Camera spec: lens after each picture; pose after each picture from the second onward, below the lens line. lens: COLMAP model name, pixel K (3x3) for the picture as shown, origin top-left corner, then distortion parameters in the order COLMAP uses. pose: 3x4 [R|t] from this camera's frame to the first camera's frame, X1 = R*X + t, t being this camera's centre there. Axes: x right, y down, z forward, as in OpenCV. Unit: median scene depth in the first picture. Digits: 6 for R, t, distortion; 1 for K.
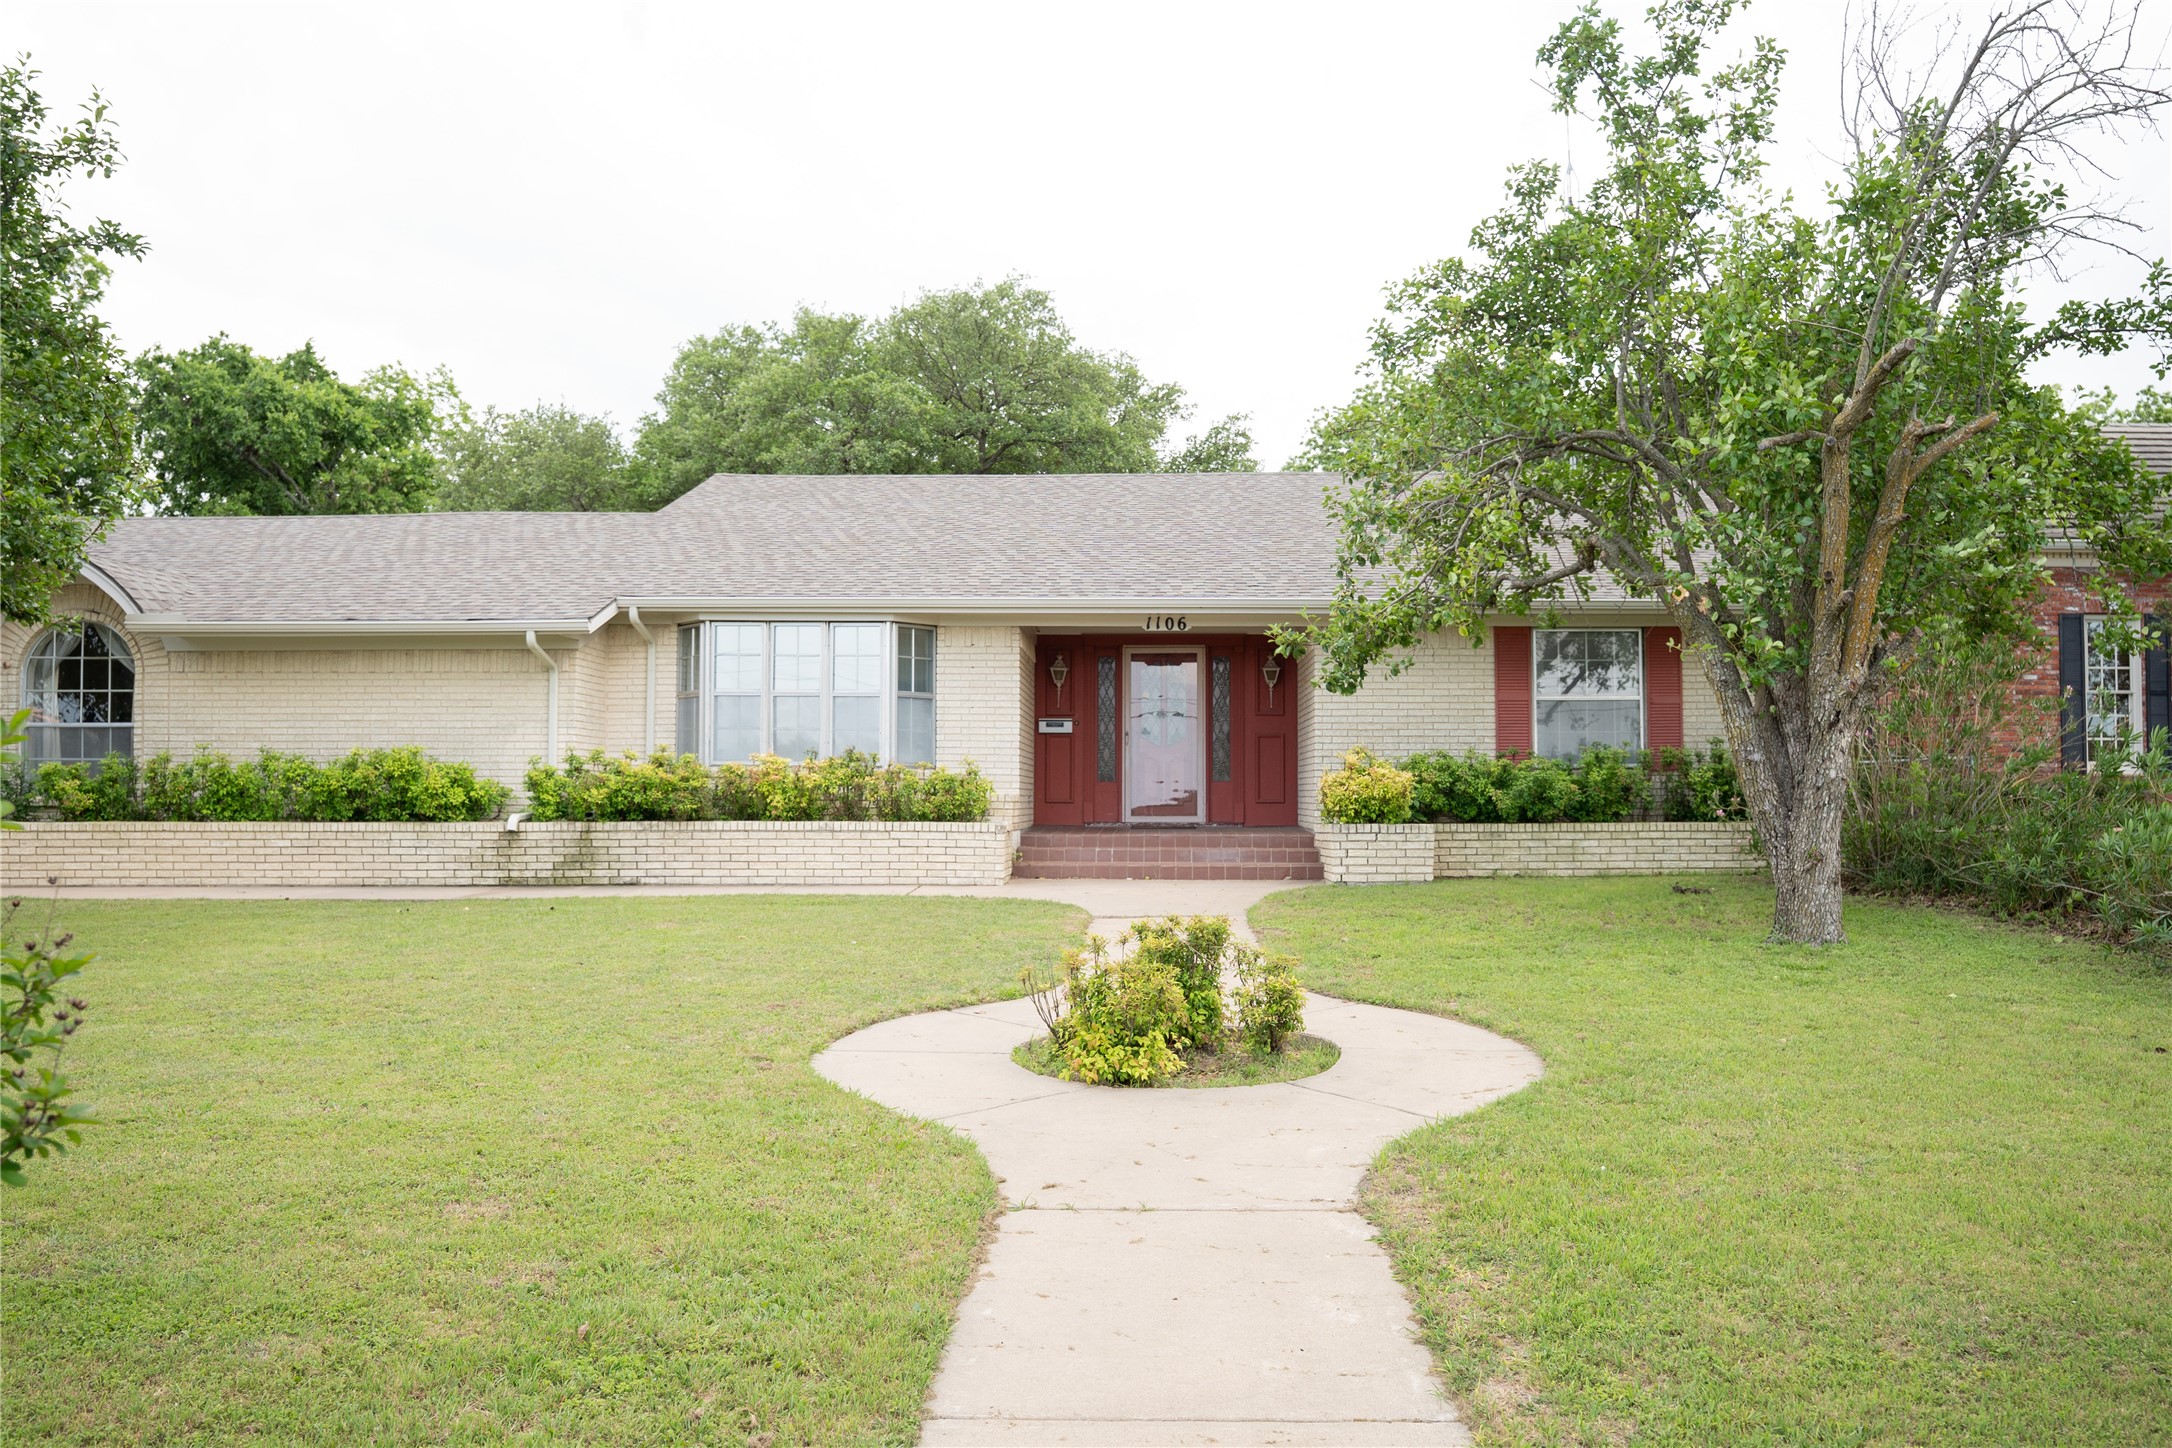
lens RADIAL K [[1535.7, 0, 1086.0], [0, 1535.7, 724.0], [0, 0, 1]] dist [-0.078589, 0.096530]
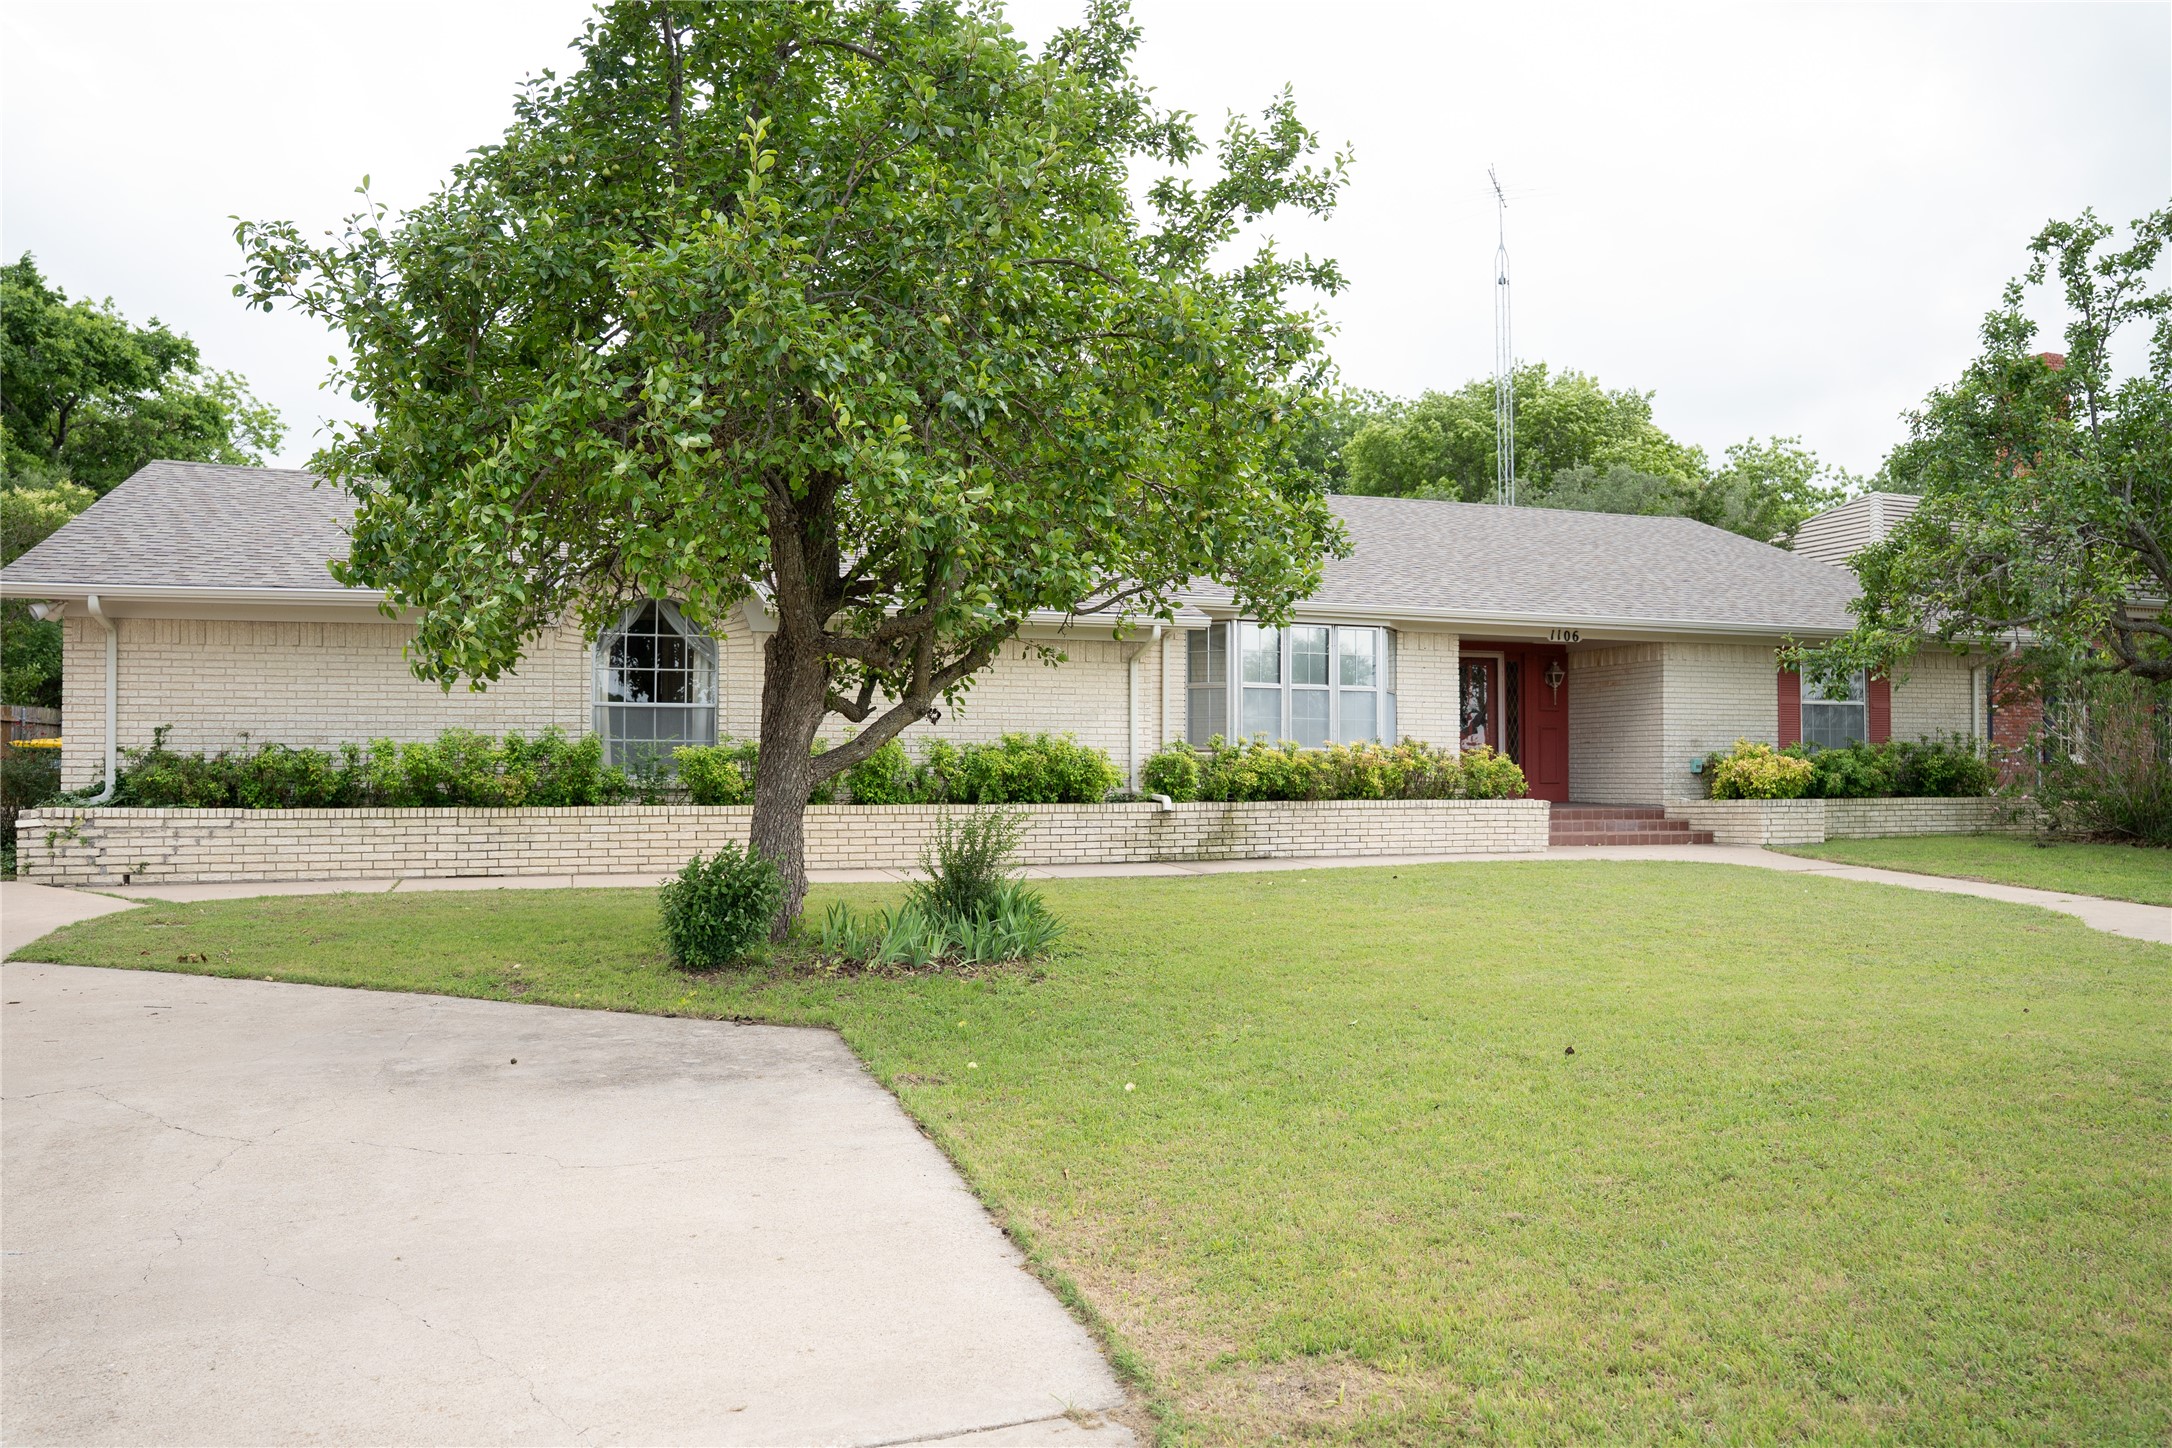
lens RADIAL K [[1501.9, 0, 1086.0], [0, 1501.9, 724.0], [0, 0, 1]] dist [-0.074345, 0.062304]
pose [[0.943324, 0.011868, 0.331661, -0.778897], [-0.014767, 0.999872, 0.006223, 0.002806], [-0.331544, -0.010768, 0.943378, 0.014199]]
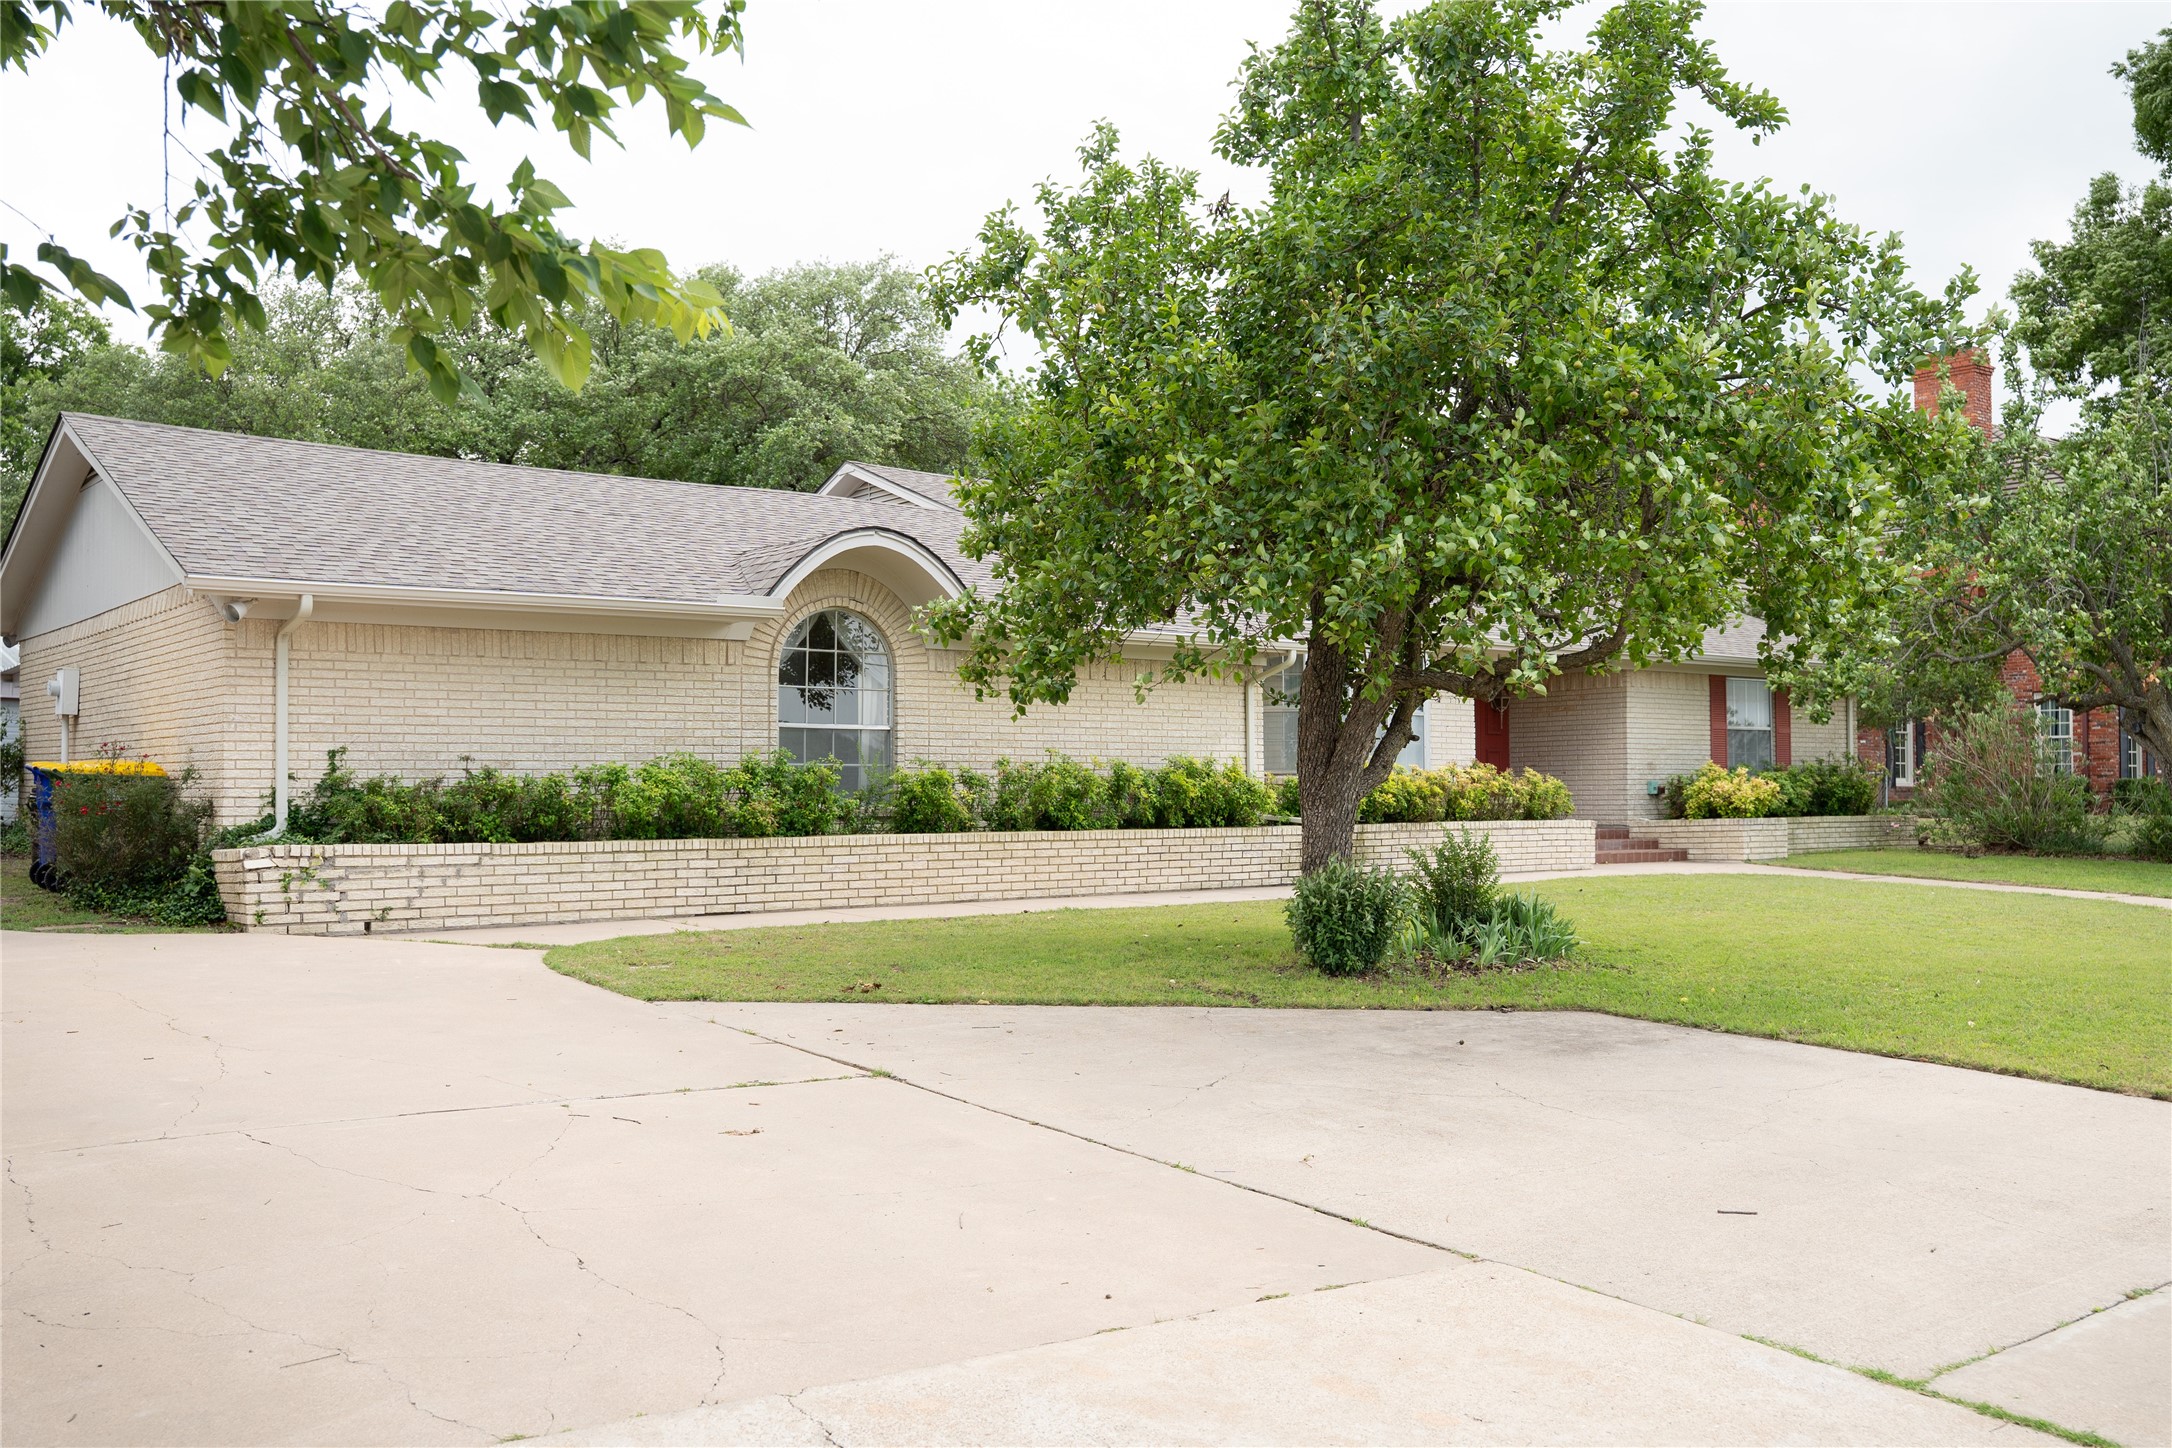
lens RADIAL K [[1809.3, 0, 1086.0], [0, 1809.3, 724.0], [0, 0, 1]] dist [-0.014069, -0.002788]
pose [[0.786865, 0.020954, 0.616769, -1.301266], [-0.017992, 0.999777, -0.011013, 0.008787], [-0.616863, -0.002431, 0.787067, 0.076047]]
